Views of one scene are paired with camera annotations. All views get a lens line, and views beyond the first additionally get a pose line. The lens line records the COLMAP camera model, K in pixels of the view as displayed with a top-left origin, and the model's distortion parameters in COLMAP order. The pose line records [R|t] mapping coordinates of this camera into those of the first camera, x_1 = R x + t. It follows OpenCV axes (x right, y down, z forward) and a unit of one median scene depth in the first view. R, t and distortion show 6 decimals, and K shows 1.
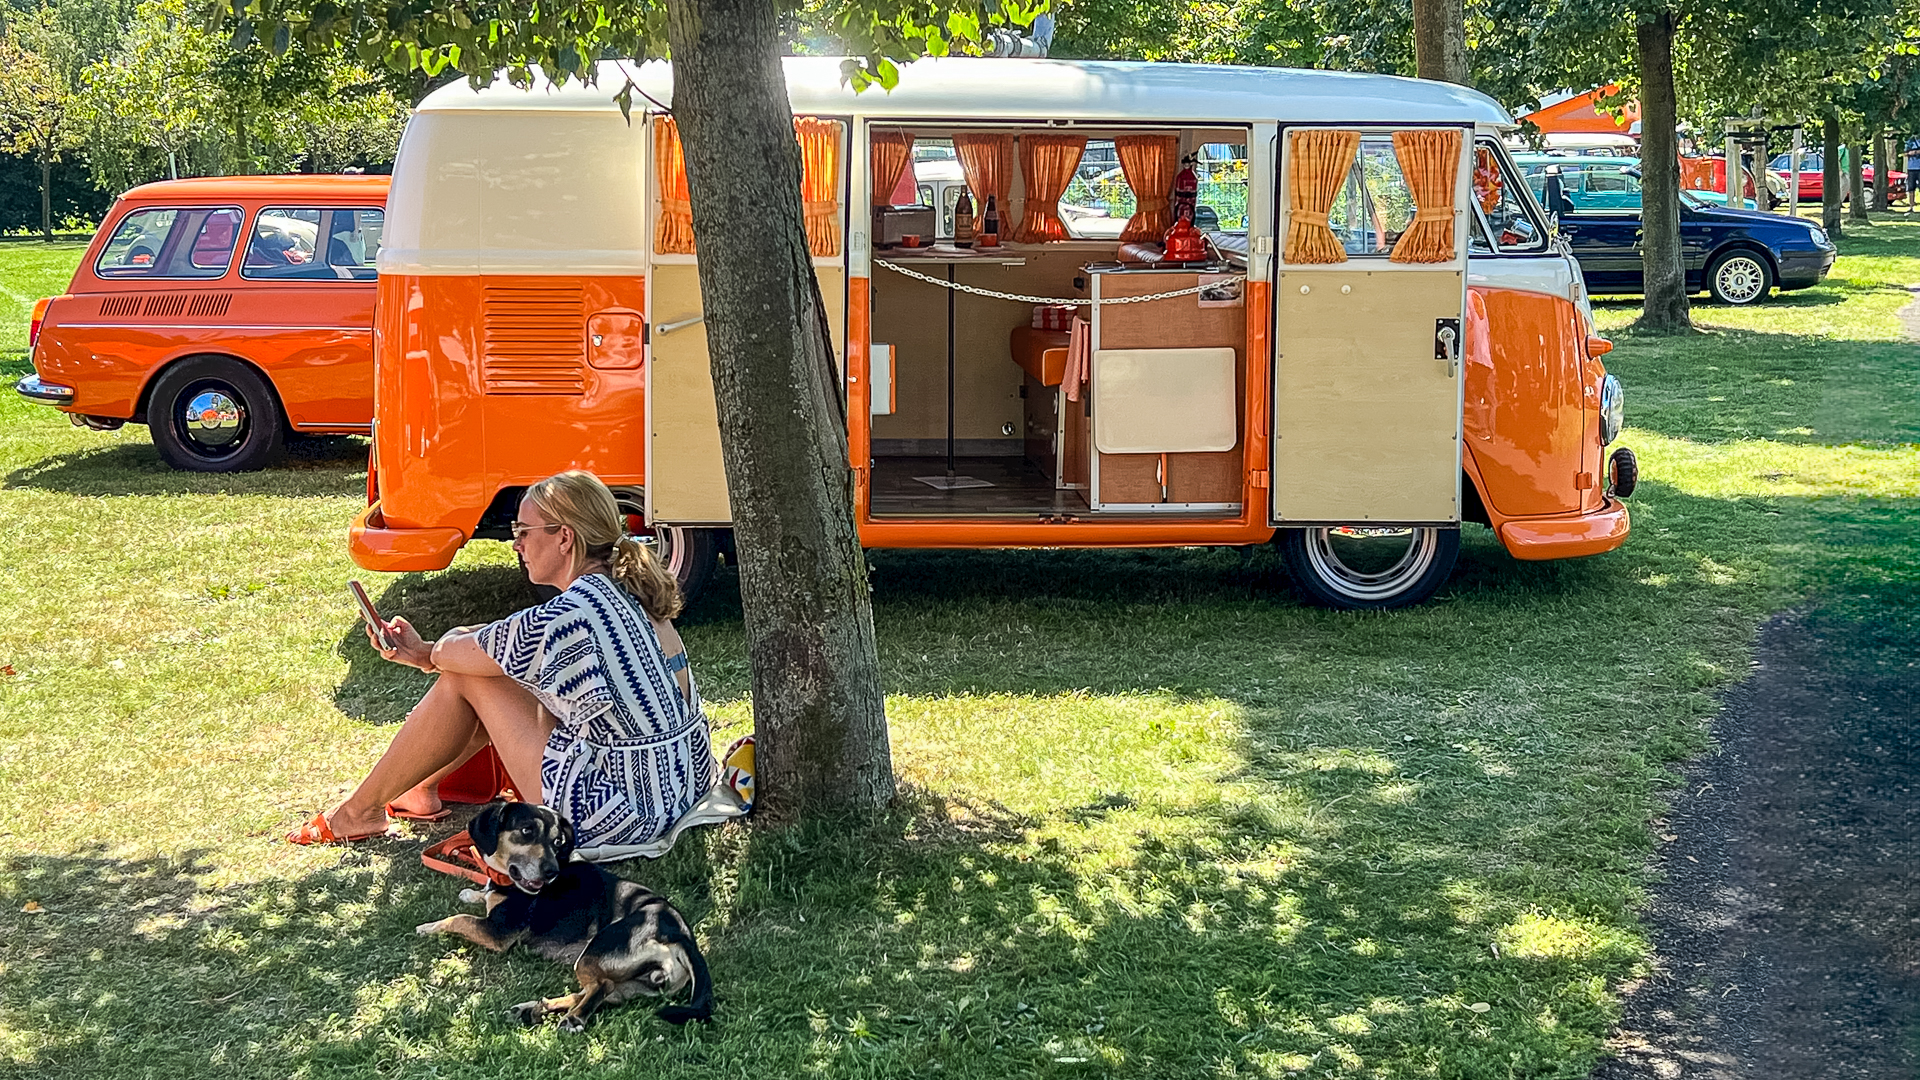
lens RADIAL K [[2417.6, 0, 959.3], [0, 2417.6, 540.7], [0, 0, 1]] dist [-0.011043, 0.000000]
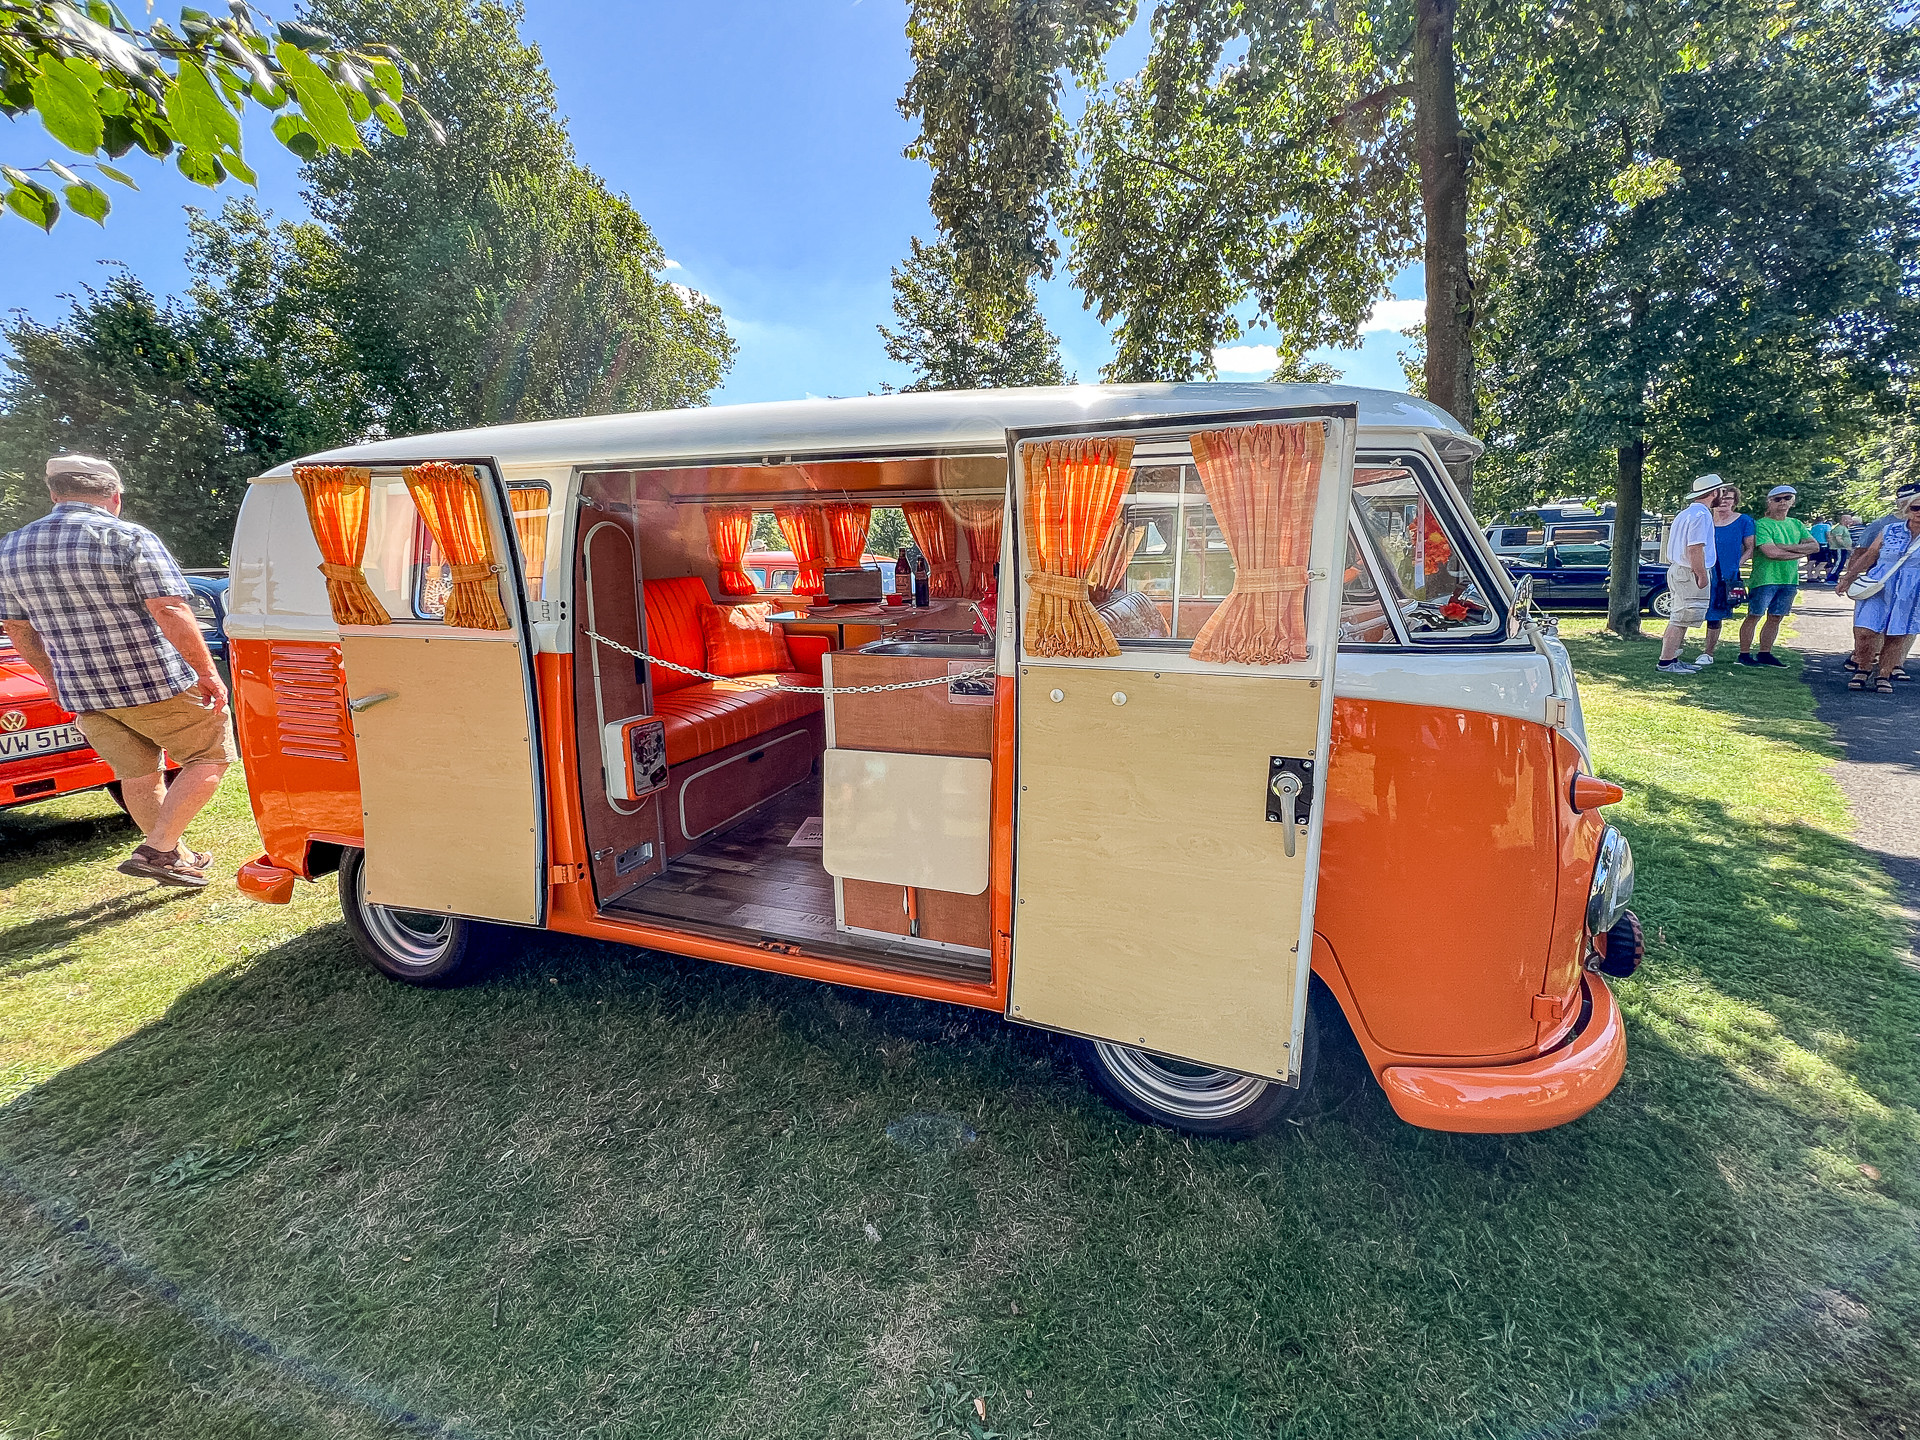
lens RADIAL K [[774.3, 0, 961.4], [0, 774.3, 709.6], [0, 0, 1]] dist [0.001378, -0.000056]
pose [[0.919598, 0.066562, -0.387182, 0.199230], [-0.048748, 0.997259, 0.055661, -0.109399], [0.389826, -0.032311, 0.920322, 0.789516]]
